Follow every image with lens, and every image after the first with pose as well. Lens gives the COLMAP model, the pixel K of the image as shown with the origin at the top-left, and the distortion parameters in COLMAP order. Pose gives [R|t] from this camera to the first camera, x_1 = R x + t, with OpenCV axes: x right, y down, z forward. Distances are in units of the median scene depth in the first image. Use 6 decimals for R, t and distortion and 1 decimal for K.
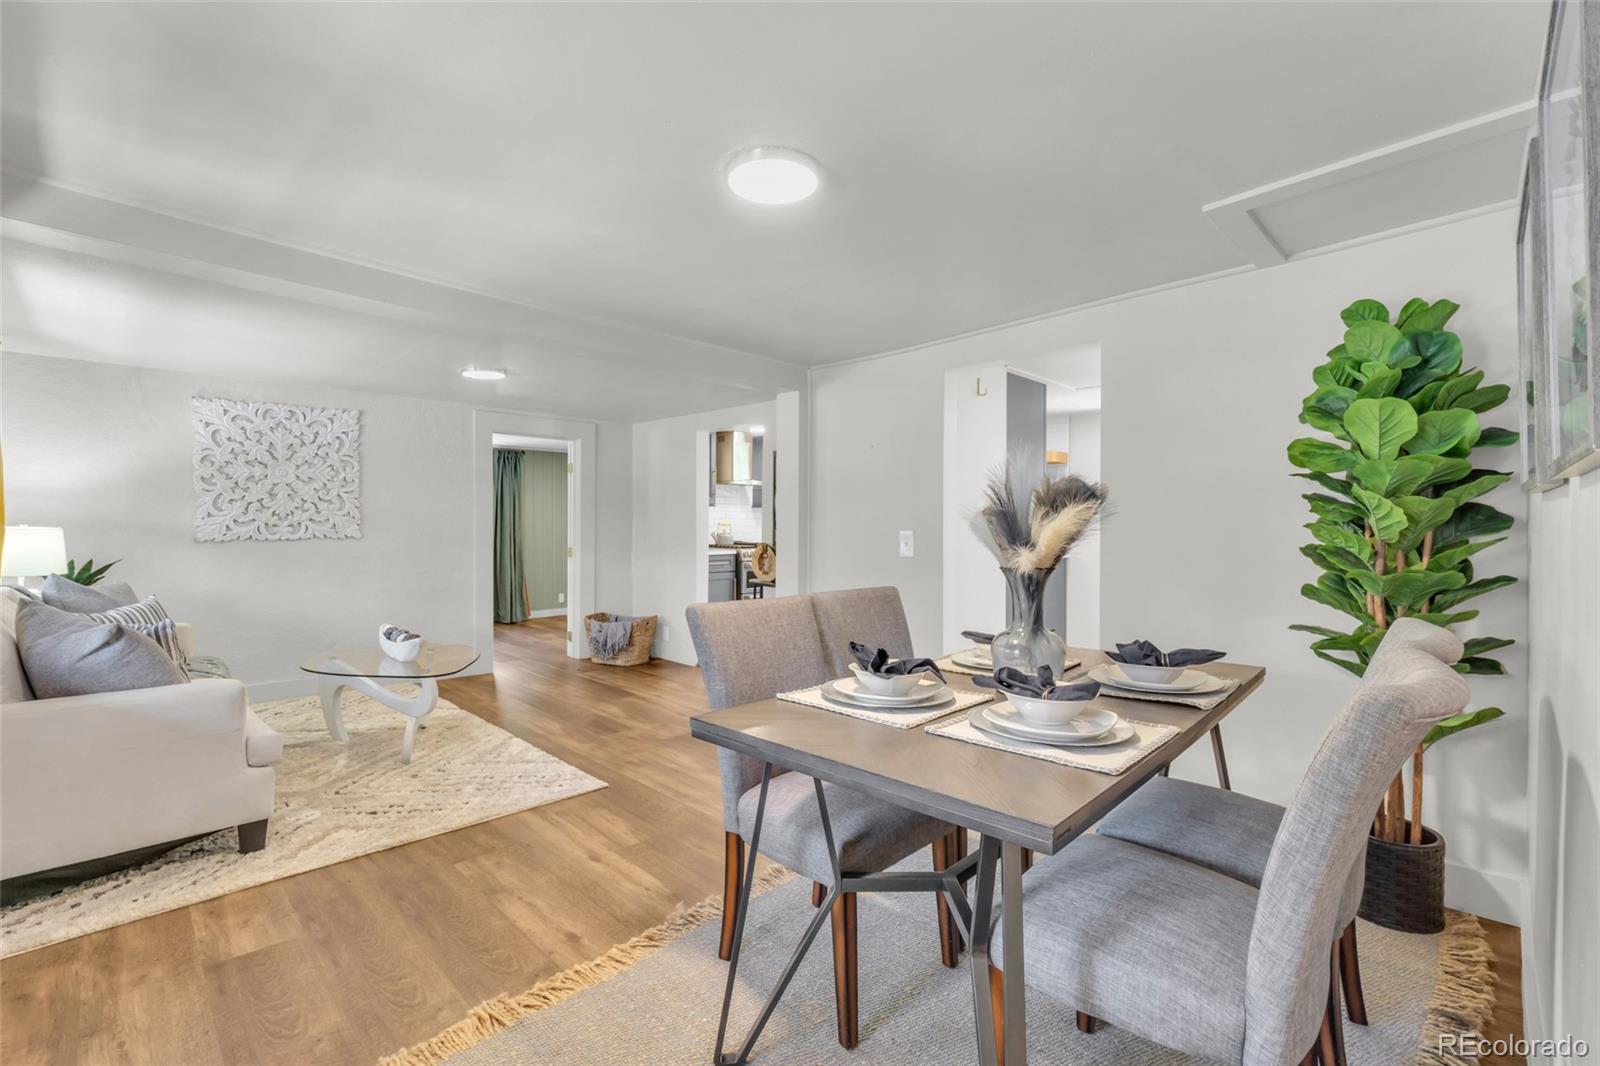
lens RADIAL K [[698.5, 0, 802.3], [0, 698.5, 529.4], [0, 0, 1]] dist [-0.009499, 0.001327]
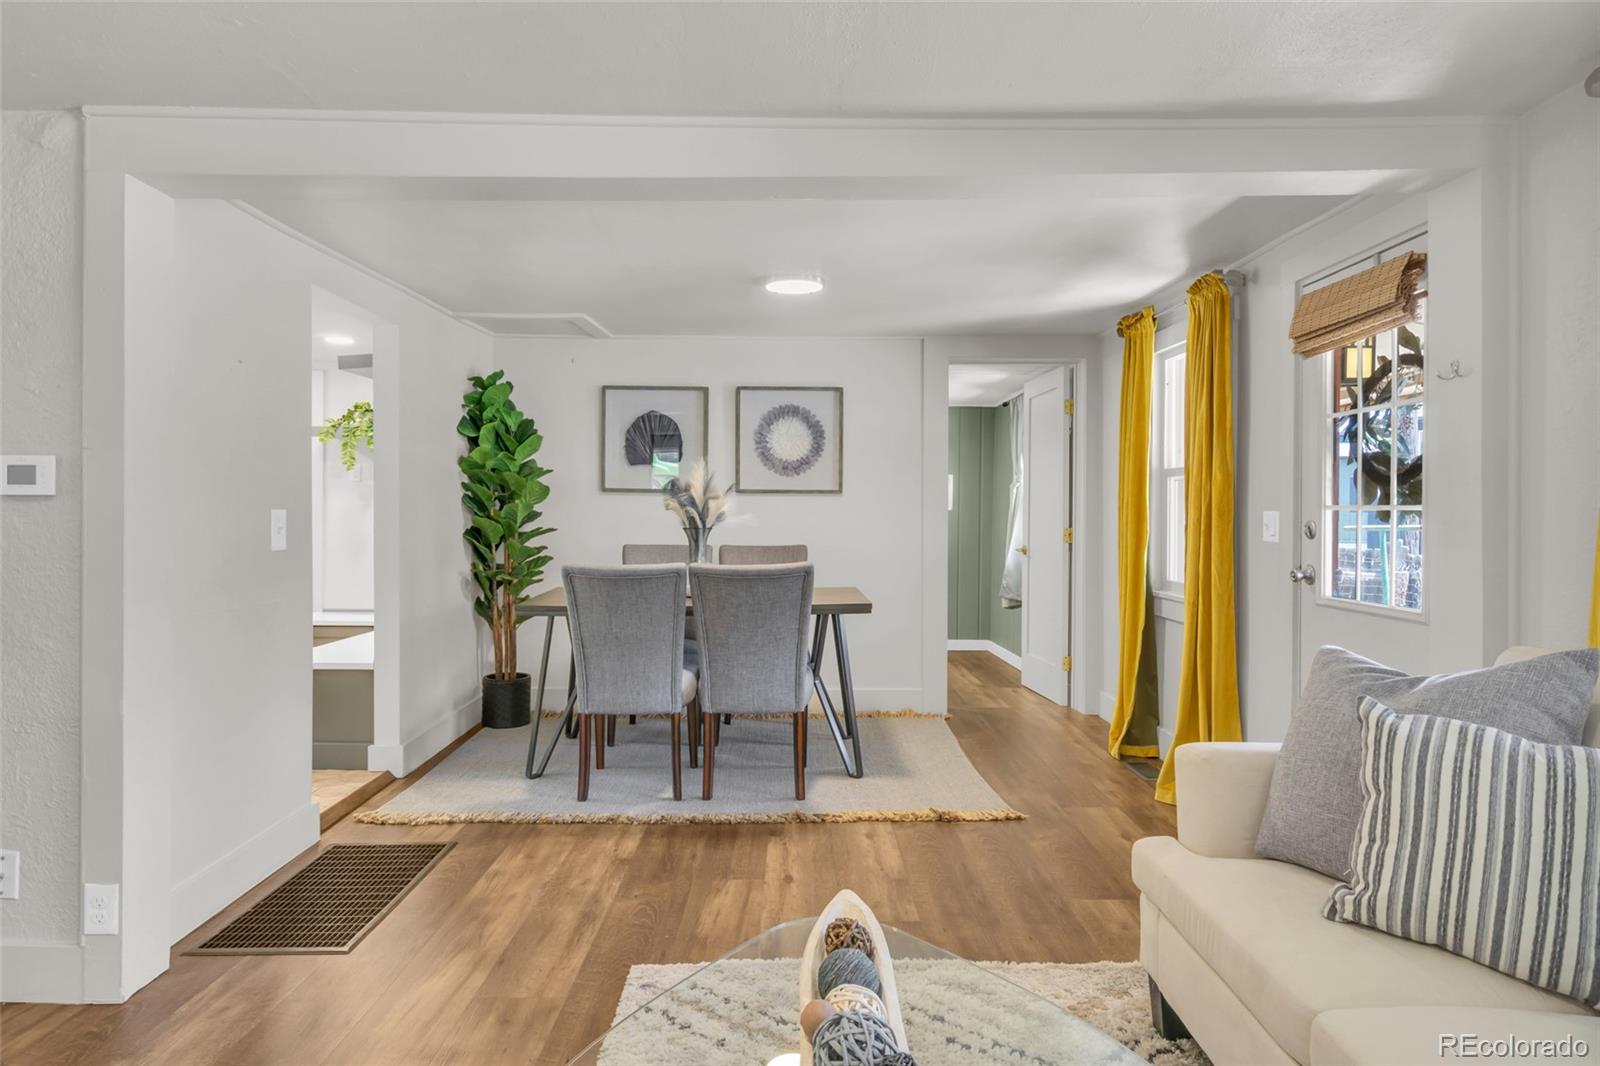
lens RADIAL K [[996.2, 0, 806.1], [0, 996.2, 529.7], [0, 0, 1]] dist [-0.007531, -0.000846]
pose [[-0.717923, -0.011828, 0.696022, -0.668822], [0.000564, 0.999845, 0.017572, 0.003685], [-0.696123, 0.013008, -0.717805, 1.061203]]
